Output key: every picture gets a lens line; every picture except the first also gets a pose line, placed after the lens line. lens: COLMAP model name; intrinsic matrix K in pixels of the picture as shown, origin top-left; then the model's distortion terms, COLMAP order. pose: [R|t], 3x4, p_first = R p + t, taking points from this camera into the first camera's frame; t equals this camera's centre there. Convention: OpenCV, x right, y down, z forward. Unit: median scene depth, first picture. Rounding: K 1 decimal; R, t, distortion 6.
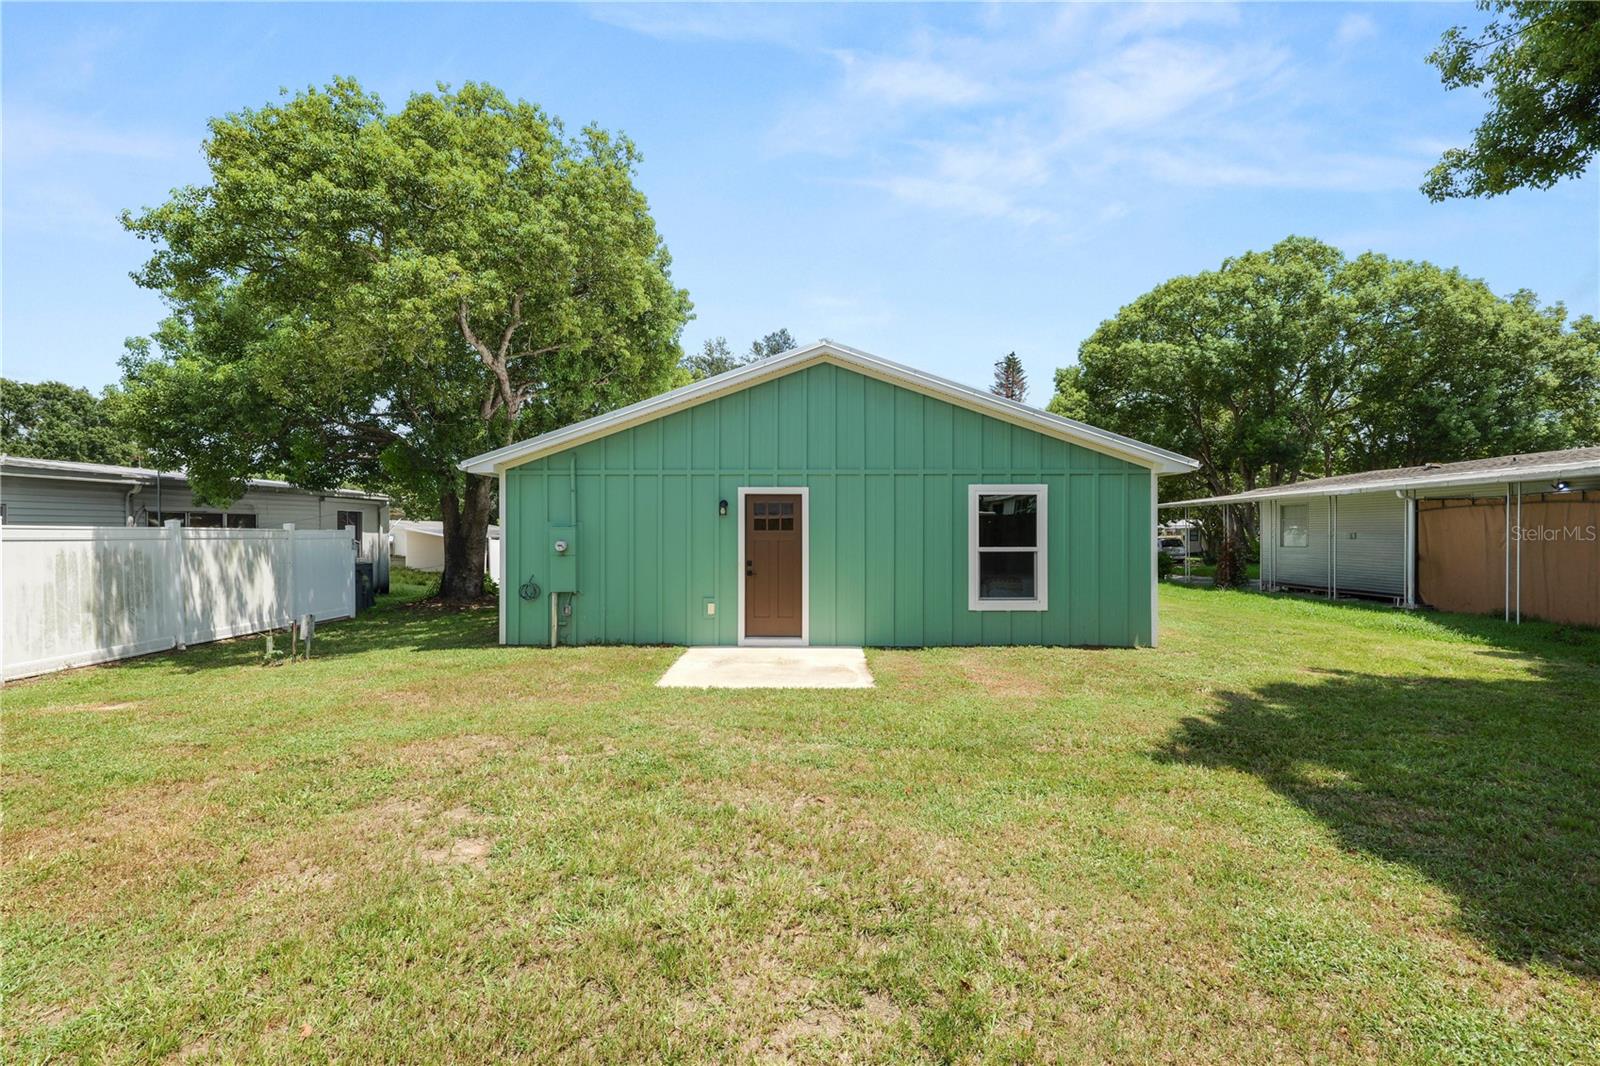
lens RADIAL K [[651.8, 0, 800.9], [0, 651.8, 527.6], [0, 0, 1]] dist [-0.013442, 0.001450]
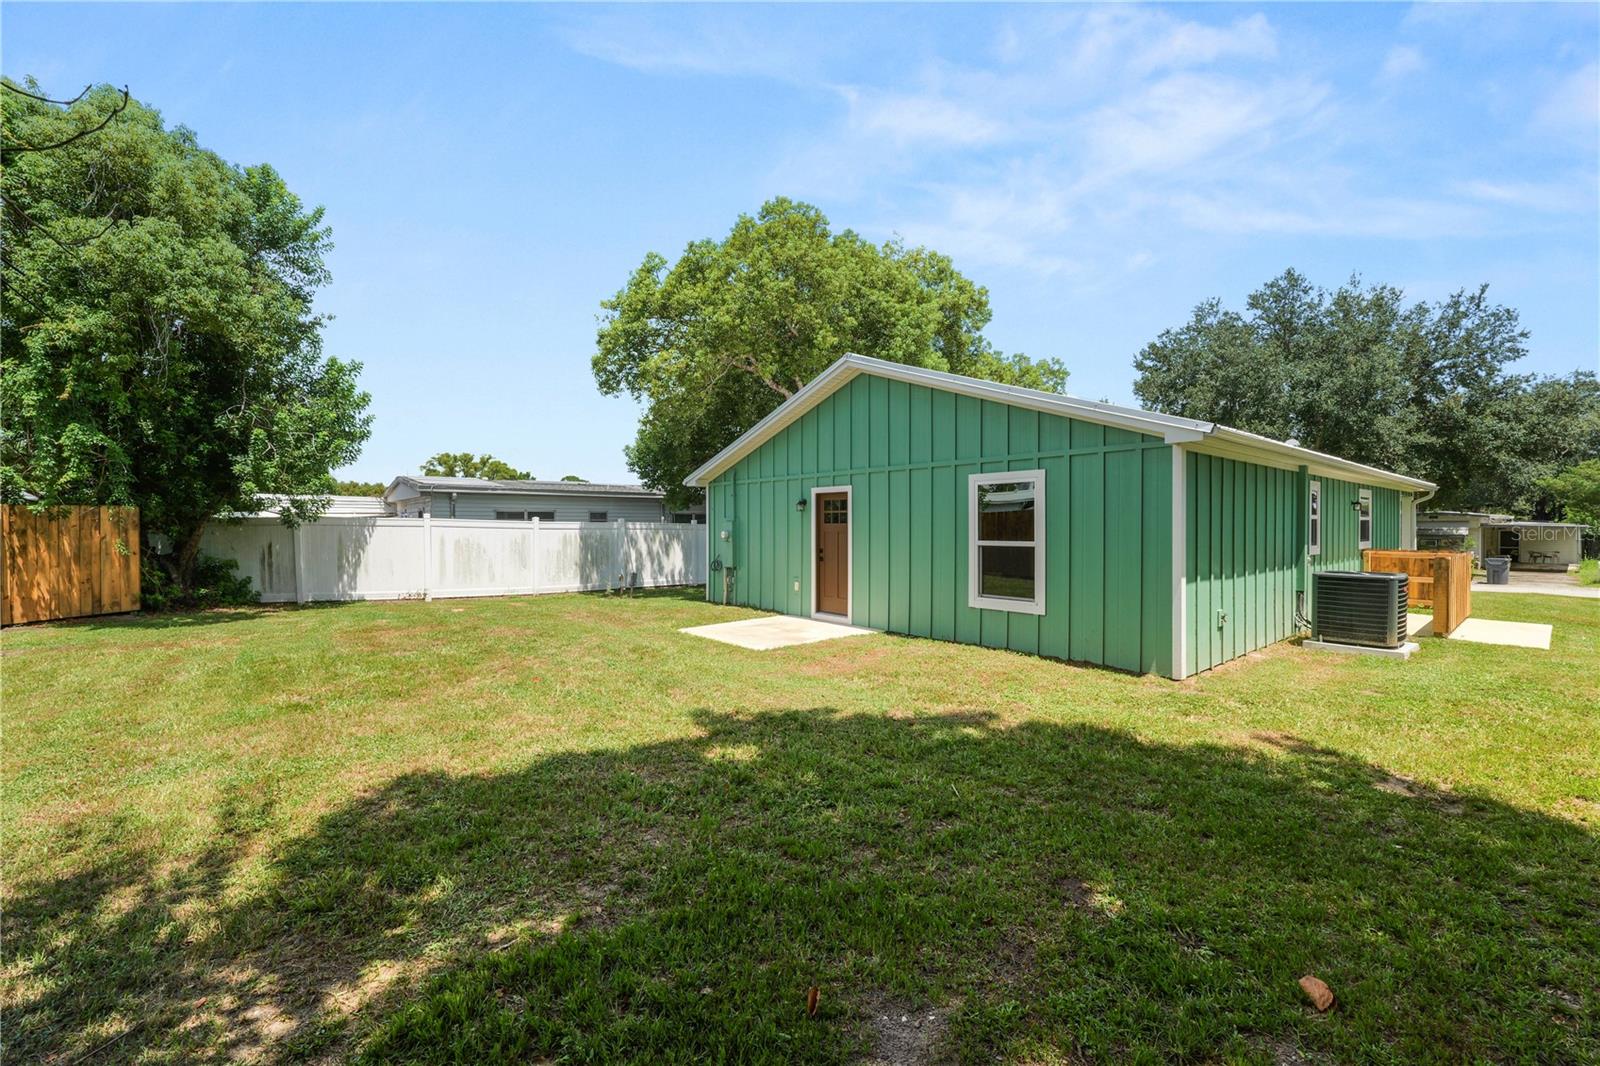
lens RADIAL K [[651.8, 0, 797.7], [0, 651.8, 526.0], [0, 0, 1]] dist [-0.013442, 0.001450]
pose [[0.654957, 0.000560, -0.755666, 0.810759], [0.002209, 0.999994, 0.002655, 0.005726], [0.755663, -0.003409, 0.654952, 0.185475]]
